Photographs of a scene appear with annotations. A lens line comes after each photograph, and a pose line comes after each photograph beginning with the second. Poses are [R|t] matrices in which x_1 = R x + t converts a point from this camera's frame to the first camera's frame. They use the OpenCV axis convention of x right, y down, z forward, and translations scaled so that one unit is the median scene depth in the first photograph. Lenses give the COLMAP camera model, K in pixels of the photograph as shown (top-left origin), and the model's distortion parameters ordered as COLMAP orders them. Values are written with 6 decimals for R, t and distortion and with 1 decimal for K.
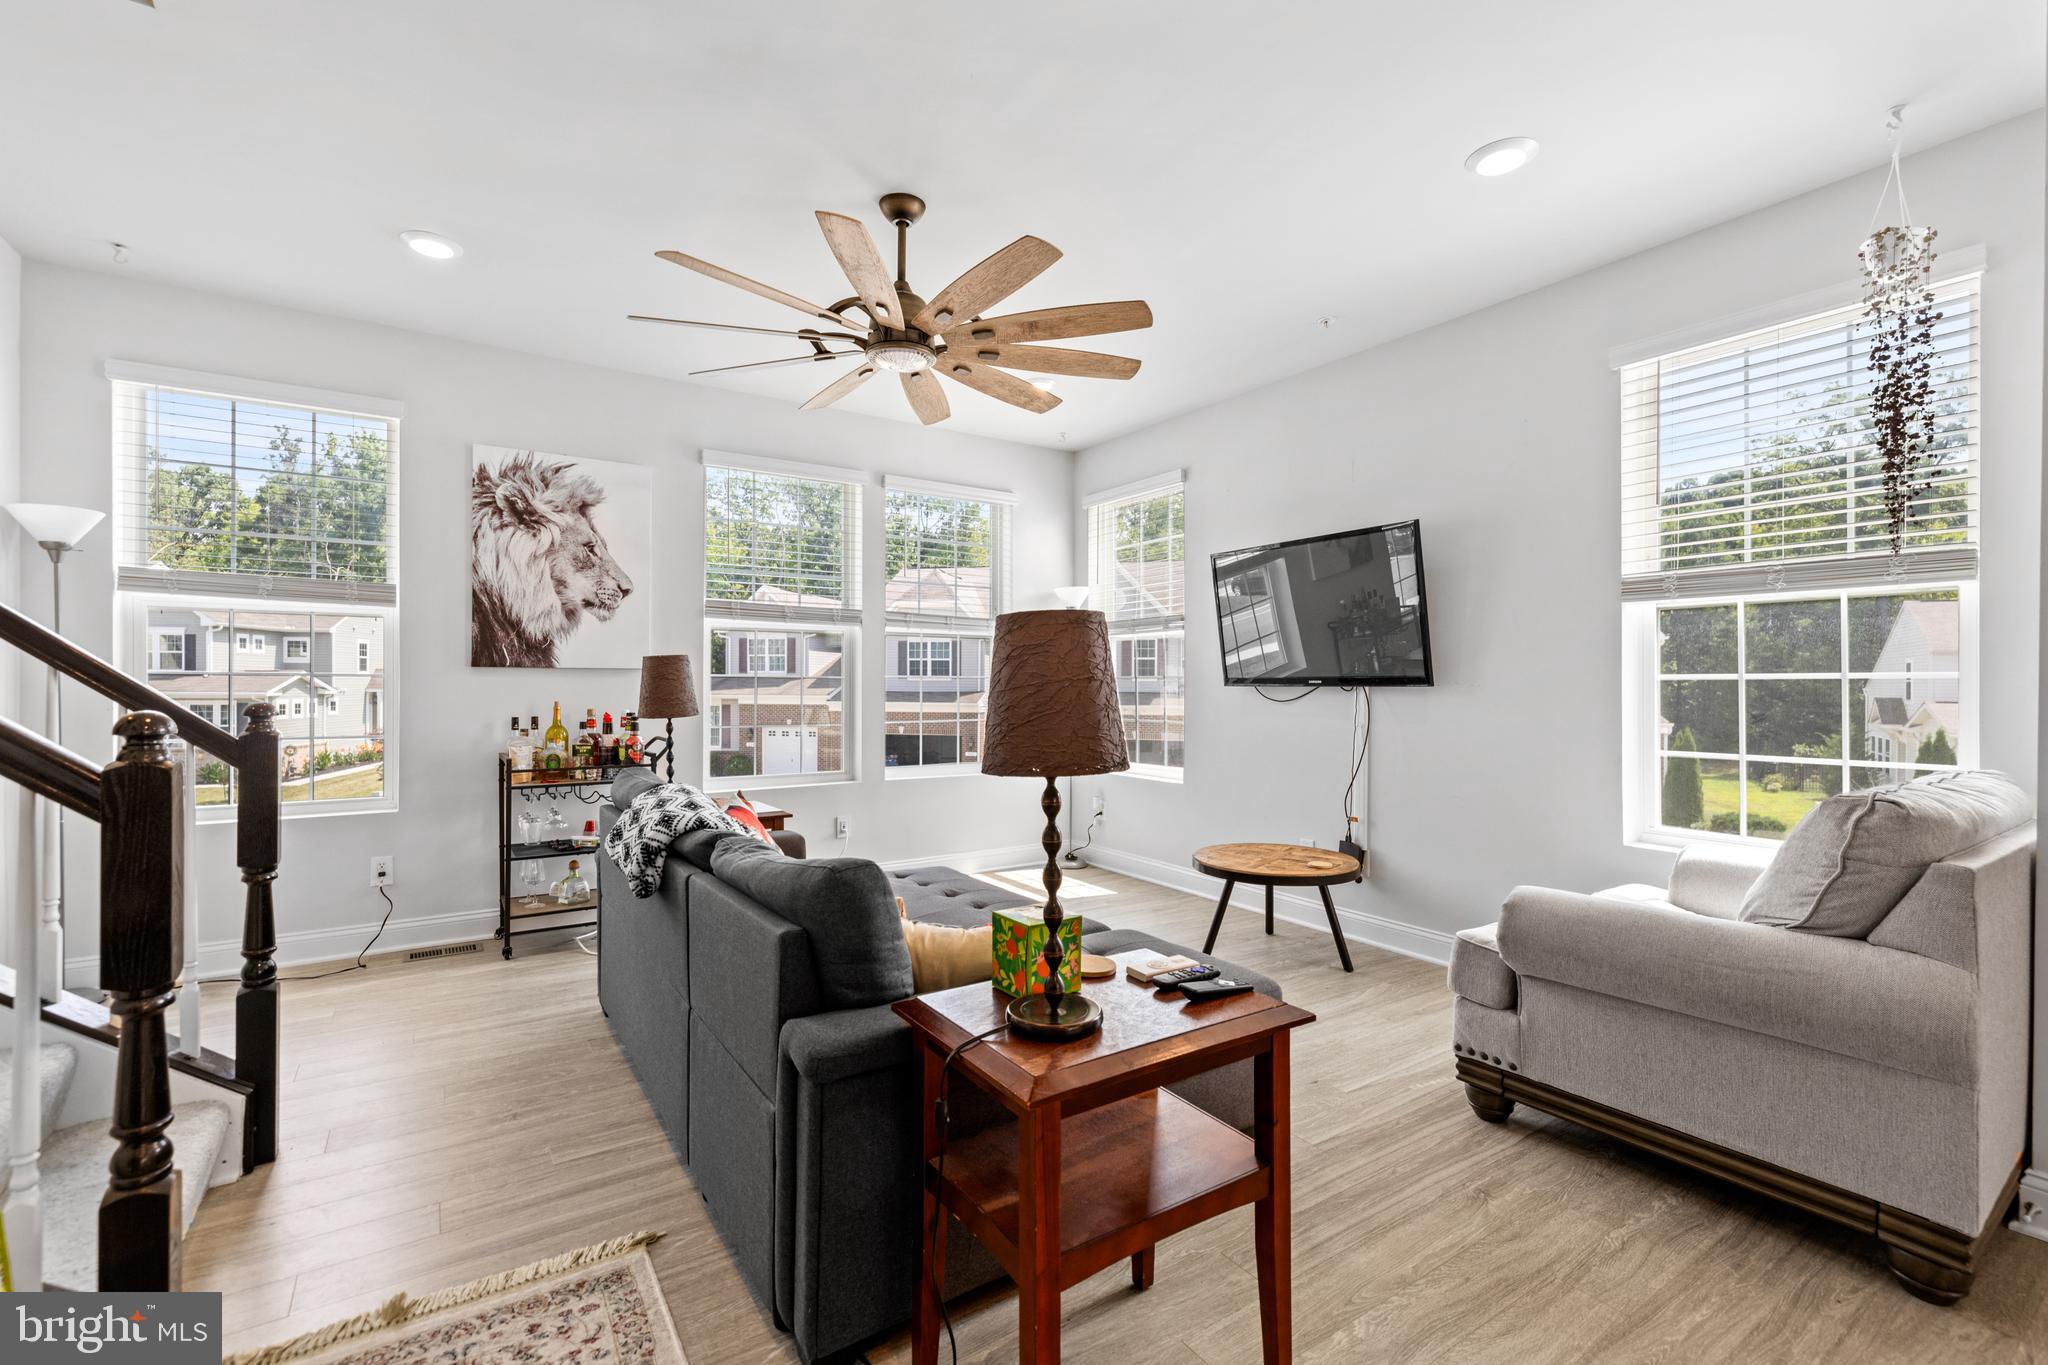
lens RADIAL K [[858.8, 0, 1017.3], [0, 858.8, 684.5], [0, 0, 1]] dist [0.000137, 0.000696]
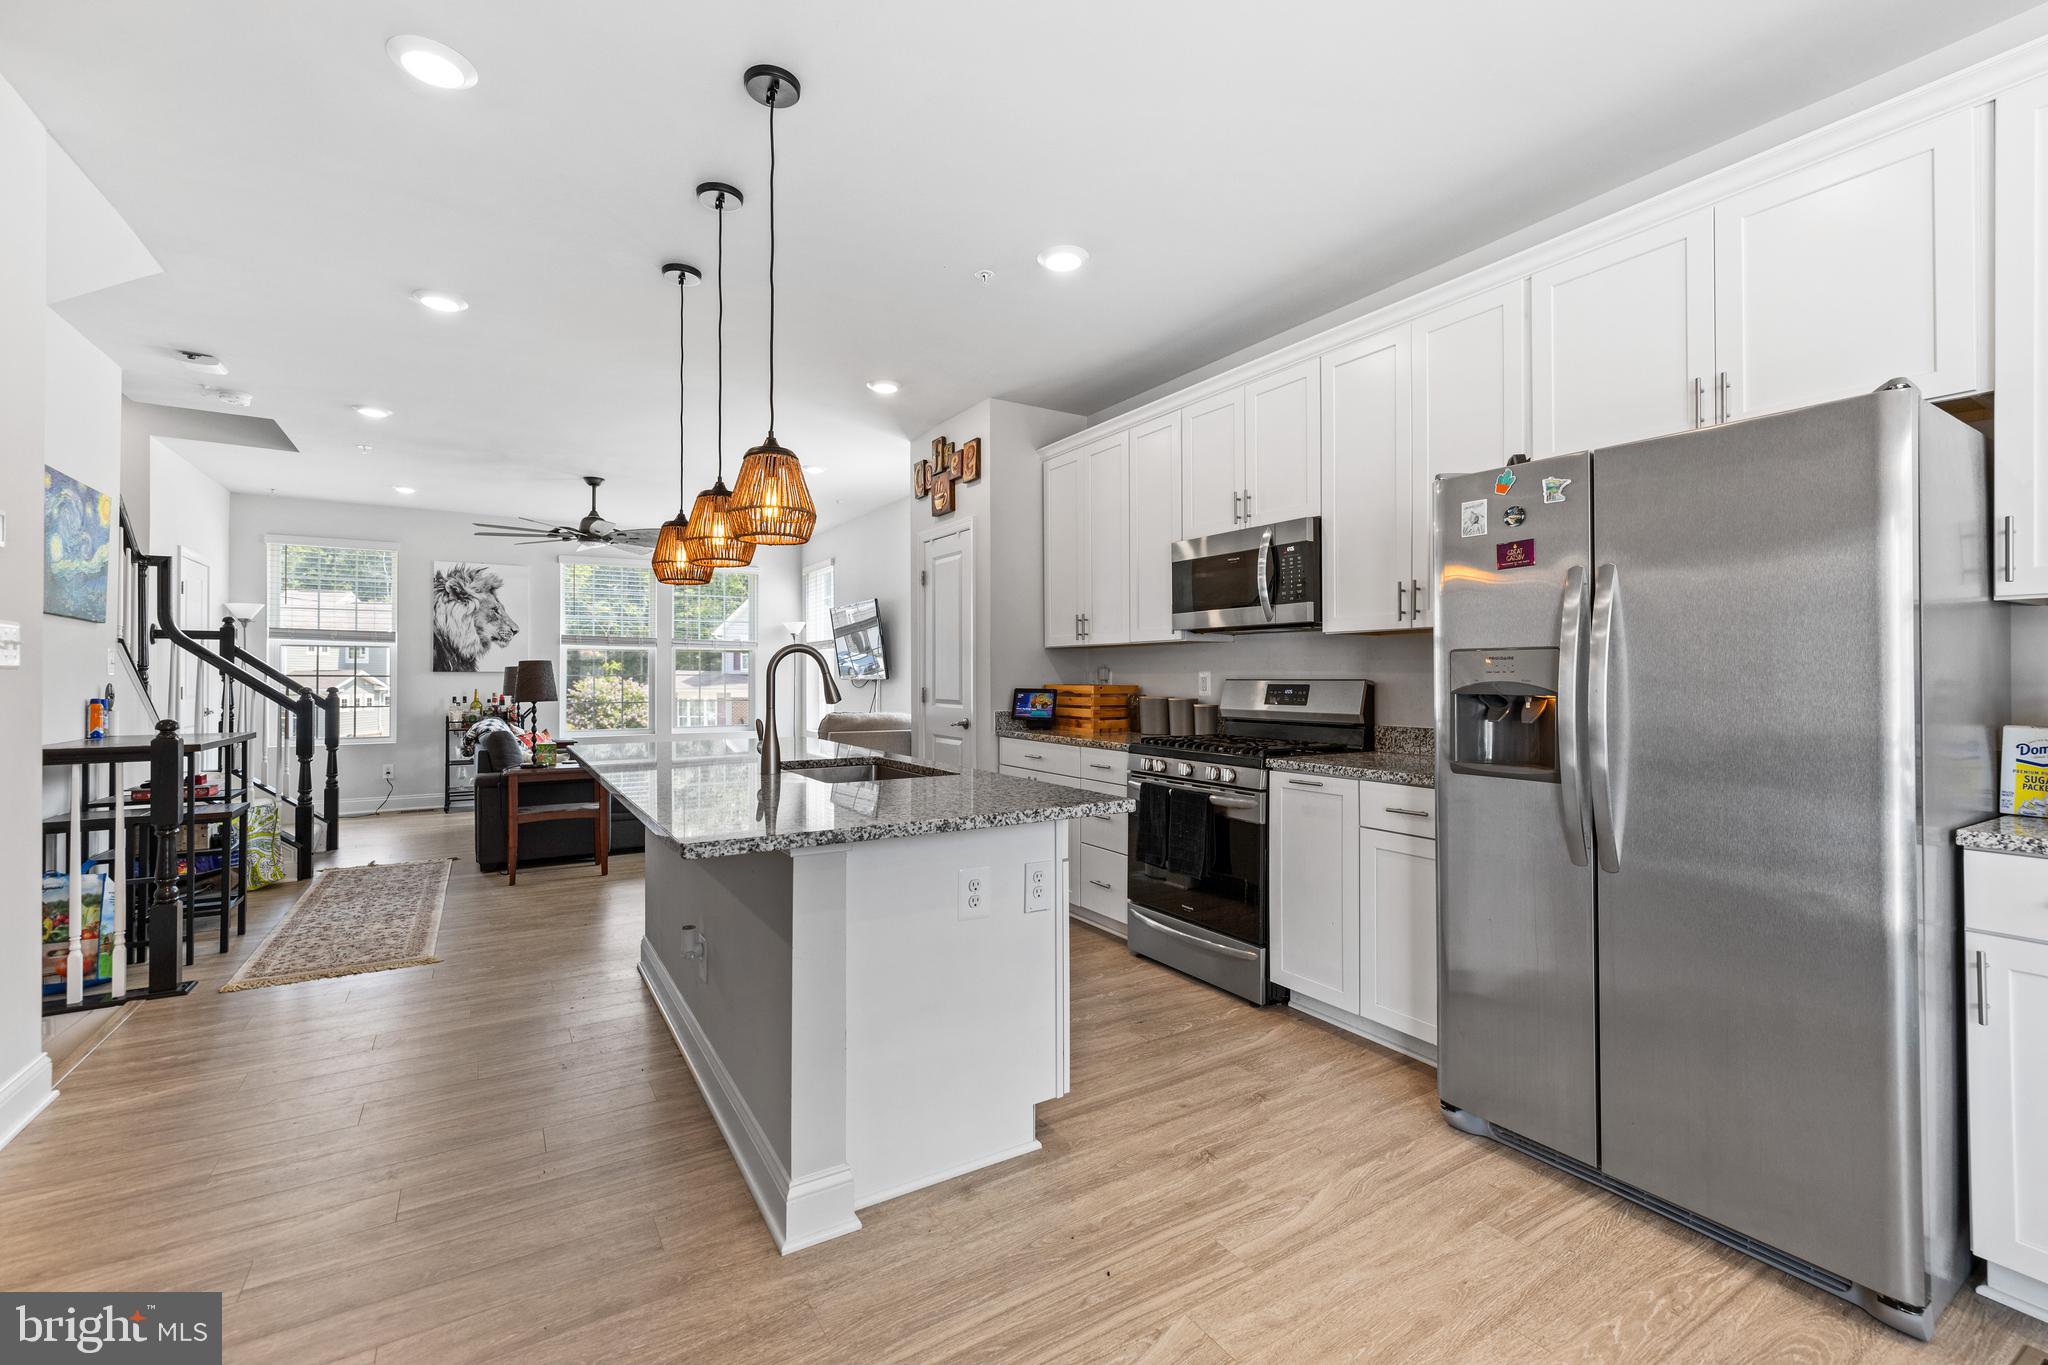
lens RADIAL K [[858.8, 0, 1027.8], [0, 858.8, 669.3], [0, 0, 1]] dist [0.000137, 0.000696]
pose [[0.999367, -0.003205, -0.035422, 0.809314], [0.002792, 0.999928, -0.011687, 0.001515], [0.035457, 0.011581, 0.999304, -0.939372]]
